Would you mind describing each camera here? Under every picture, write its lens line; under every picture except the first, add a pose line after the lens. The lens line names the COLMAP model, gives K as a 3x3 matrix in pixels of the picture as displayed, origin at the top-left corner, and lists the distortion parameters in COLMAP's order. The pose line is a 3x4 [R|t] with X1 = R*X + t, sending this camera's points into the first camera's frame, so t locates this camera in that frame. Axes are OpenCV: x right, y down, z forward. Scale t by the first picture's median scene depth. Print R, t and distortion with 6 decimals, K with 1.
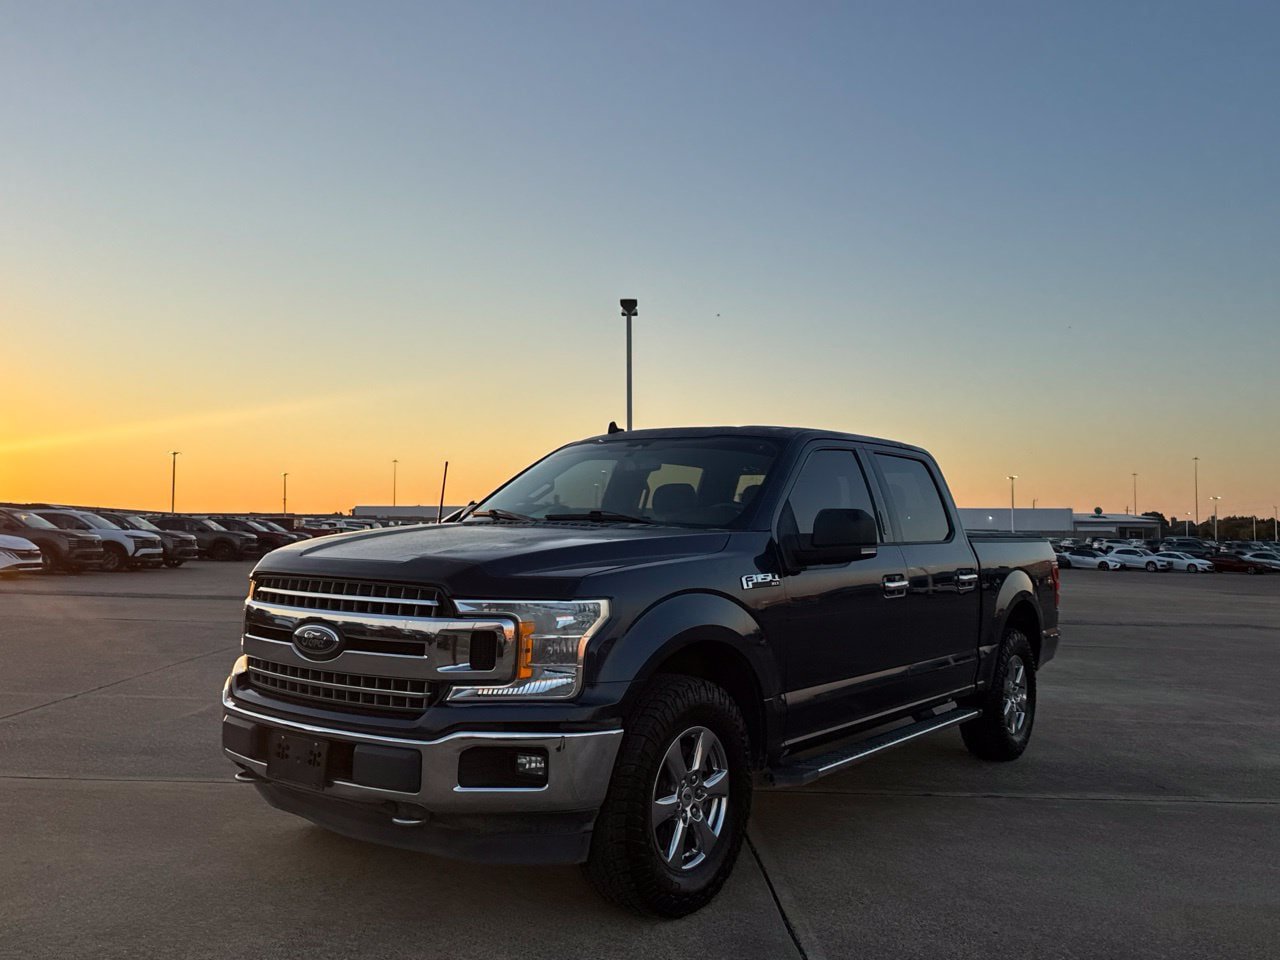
lens RADIAL K [[1045.7, 0, 638.1], [0, 1045.7, 487.9], [0, 0, 1]] dist [0.150409, -0.265077]
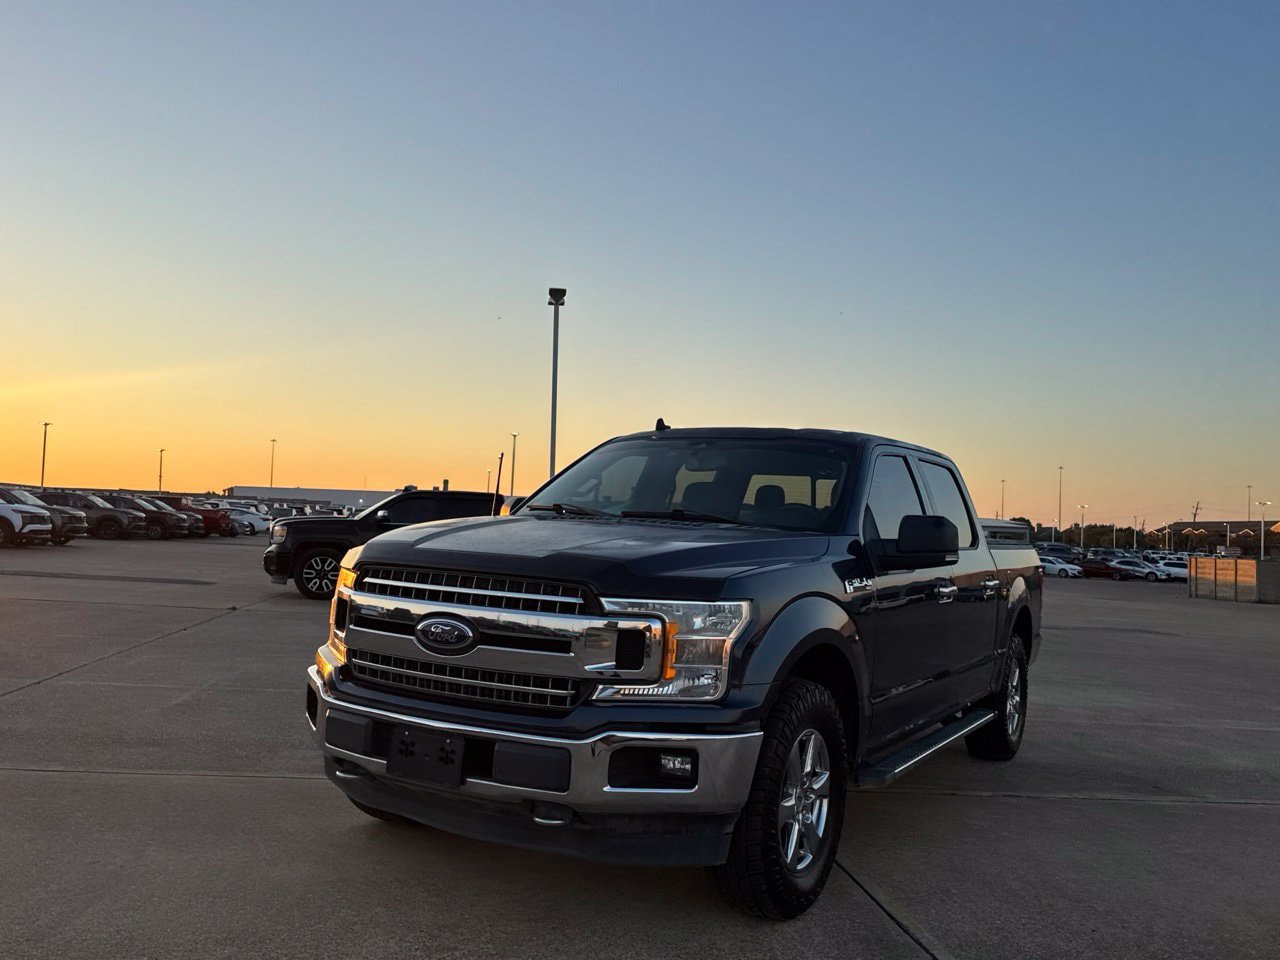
lens RADIAL K [[1051.3, 0, 633.5], [0, 1051.3, 485.0], [0, 0, 1]] dist [0.134267, -0.240351]
pose [[0.994156, 0.034940, 0.102146, -0.218241], [-0.035514, 0.999362, 0.003802, -0.004139], [-0.101948, -0.007408, 0.994762, 0.009815]]
